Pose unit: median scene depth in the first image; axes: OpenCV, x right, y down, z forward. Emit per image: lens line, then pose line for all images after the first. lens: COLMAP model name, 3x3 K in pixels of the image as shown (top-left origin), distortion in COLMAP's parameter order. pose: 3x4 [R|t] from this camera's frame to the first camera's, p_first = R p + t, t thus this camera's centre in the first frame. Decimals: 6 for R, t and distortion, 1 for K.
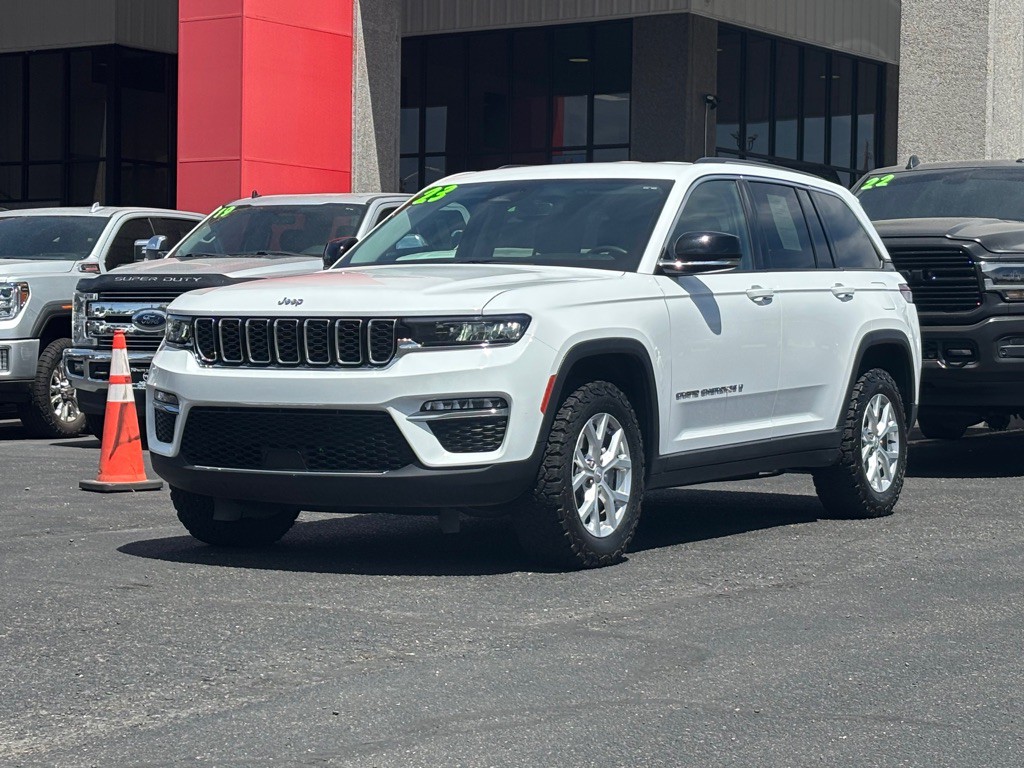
lens RADIAL K [[2361.3, 0, 505.3], [0, 2361.3, 377.6], [0, 0, 1]] dist [0.247592, 0.000000]
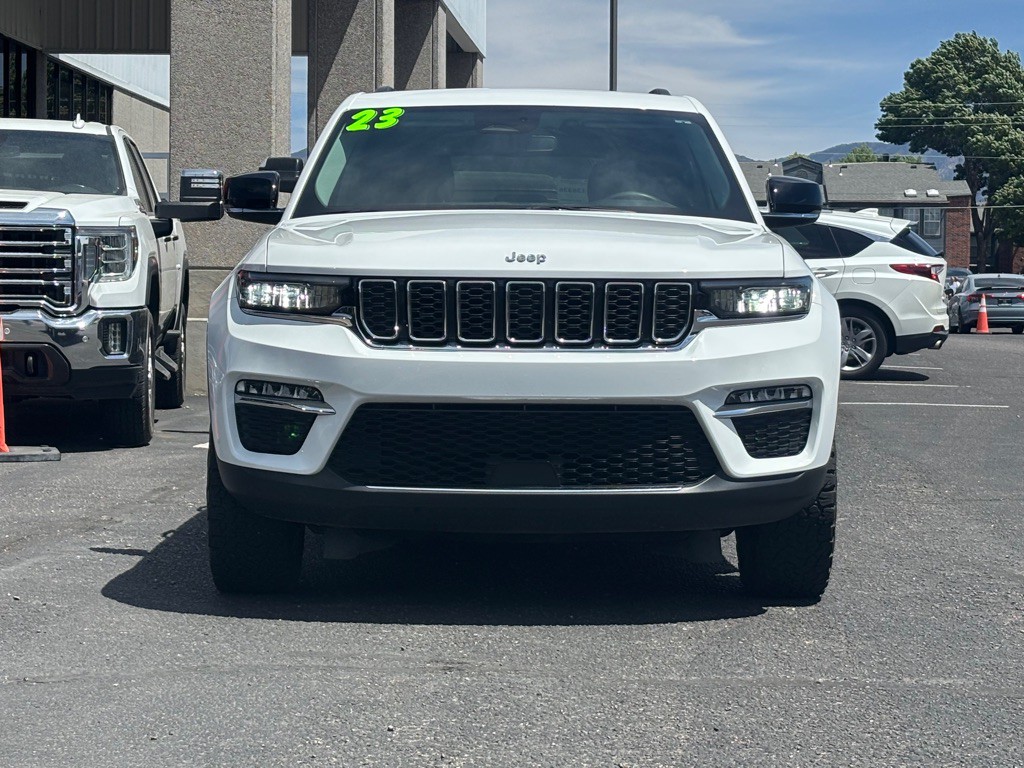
lens RADIAL K [[2361.3, 0, 516.1], [0, 2361.3, 382.8], [0, 0, 1]] dist [0.247592, 0.000000]
pose [[0.860261, -0.016218, 0.509596, -0.408425], [0.006180, 0.999752, 0.021384, -0.008012], [-0.509816, -0.015247, 0.860148, 0.325837]]
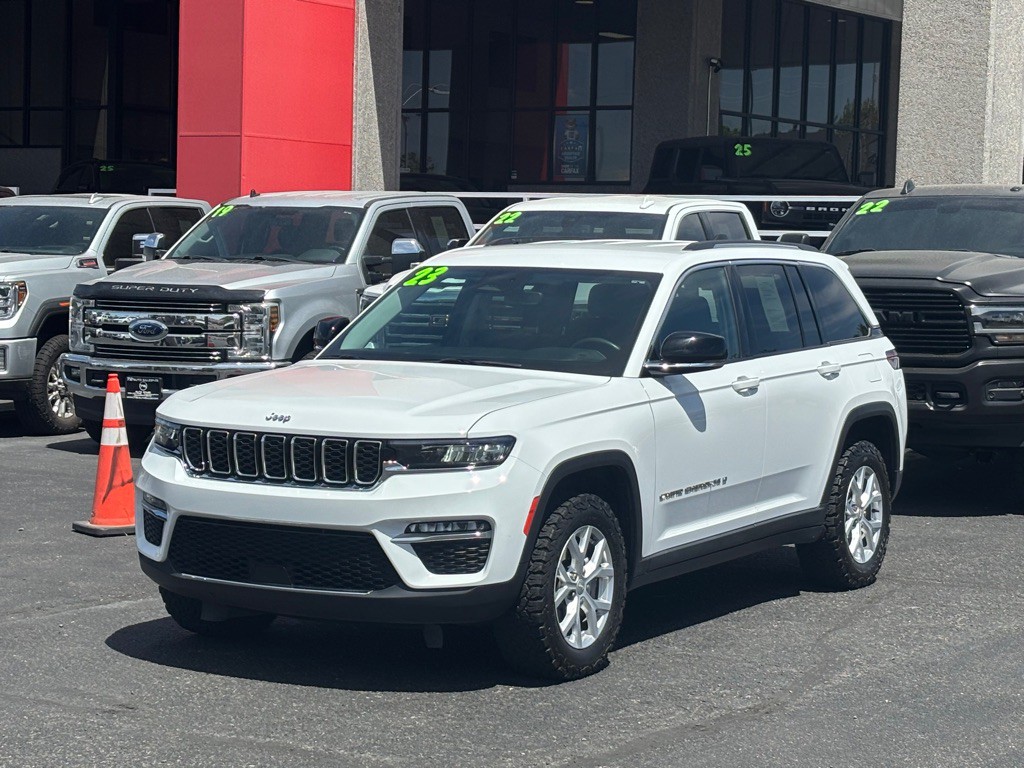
lens RADIAL K [[2361.3, 0, 519.2], [0, 2361.3, 386.4], [0, 0, 1]] dist [0.247592, 0.000000]
pose [[0.999900, 0.013484, 0.004154, 0.006865], [-0.013661, 0.998841, 0.046145, -0.081919], [-0.003527, -0.046197, 0.998926, -0.009036]]
